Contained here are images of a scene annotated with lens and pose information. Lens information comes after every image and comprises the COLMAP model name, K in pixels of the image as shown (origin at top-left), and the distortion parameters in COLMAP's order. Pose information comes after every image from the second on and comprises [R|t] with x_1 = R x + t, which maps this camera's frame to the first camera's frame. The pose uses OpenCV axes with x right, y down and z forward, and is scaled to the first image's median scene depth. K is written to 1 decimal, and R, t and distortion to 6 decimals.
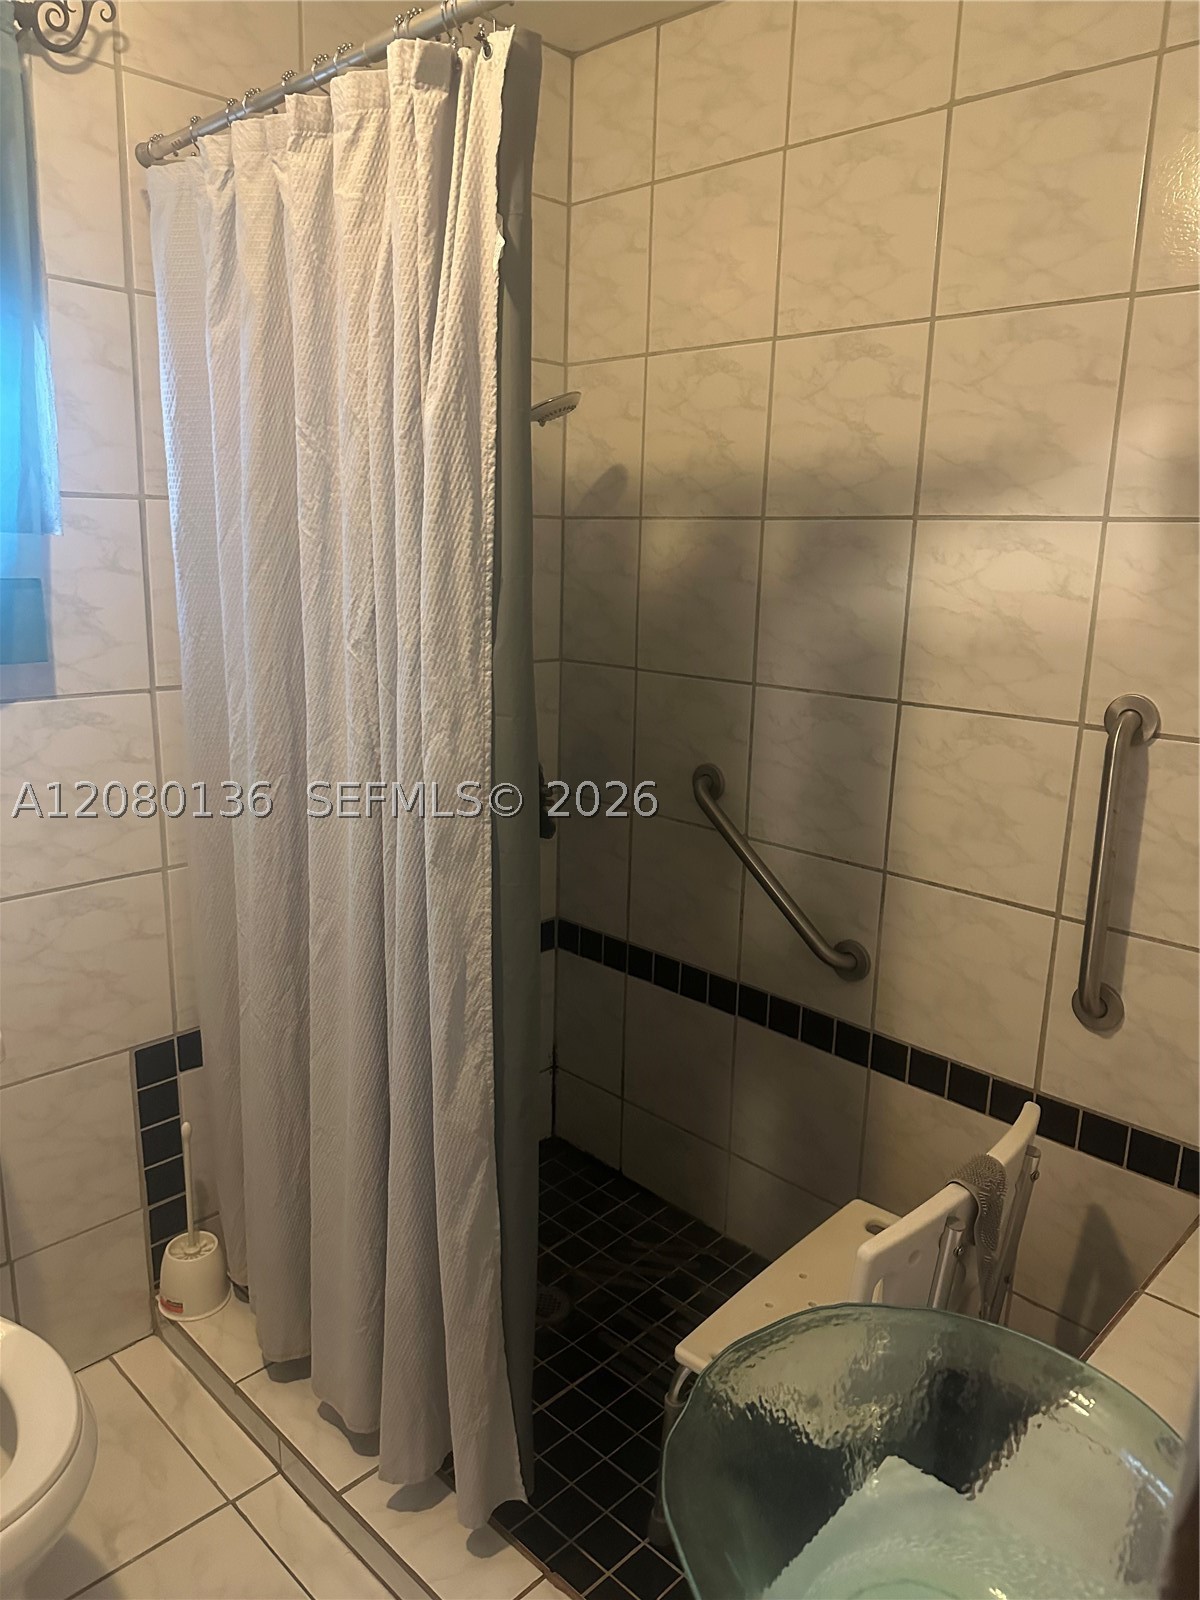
lens RADIAL K [[1138.4, 0, 600.0], [0, 1138.4, 800.0], [0, 0, 1]] dist [-0.006911, 0.000117]
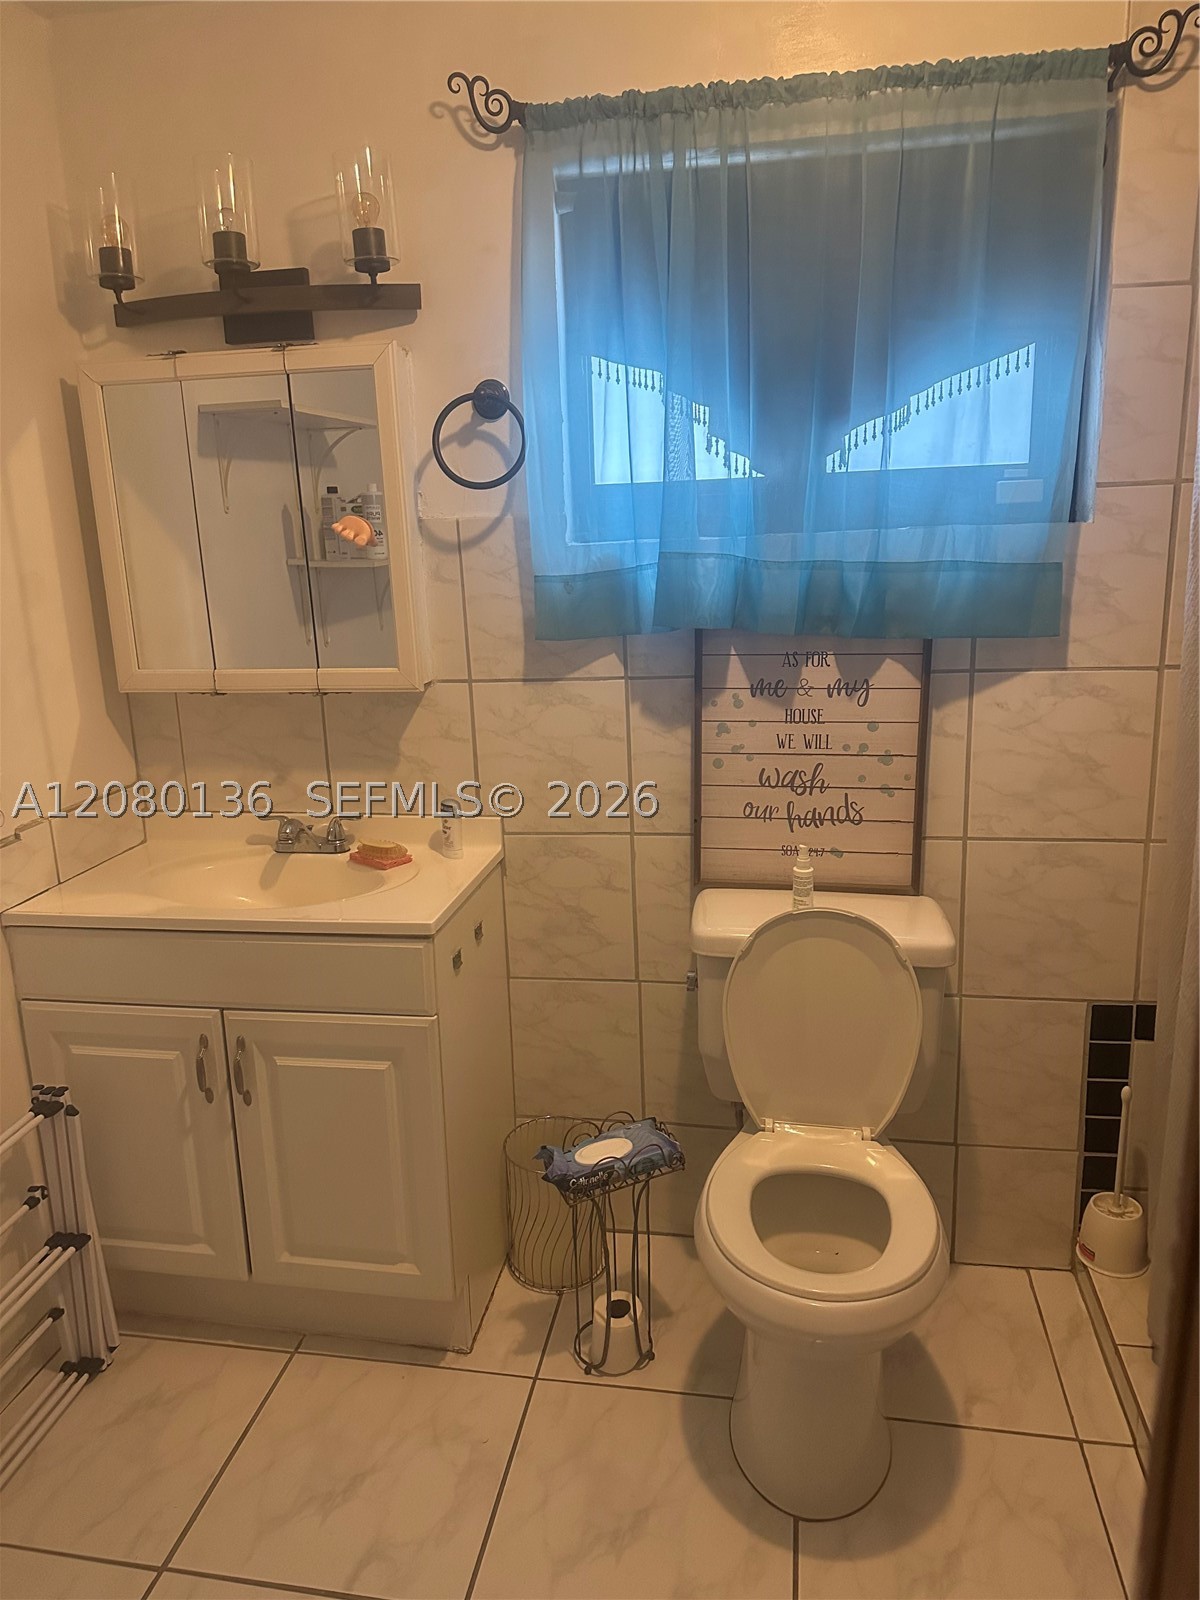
lens RADIAL K [[1138.4, 0, 600.0], [0, 1138.4, 800.0], [0, 0, 1]] dist [-0.006911, 0.000117]
pose [[0.561606, 0.148612, -0.813949, 0.179307], [-0.140581, 0.986573, 0.083133, 0.007565], [0.815375, 0.067738, 0.574957, -0.005872]]
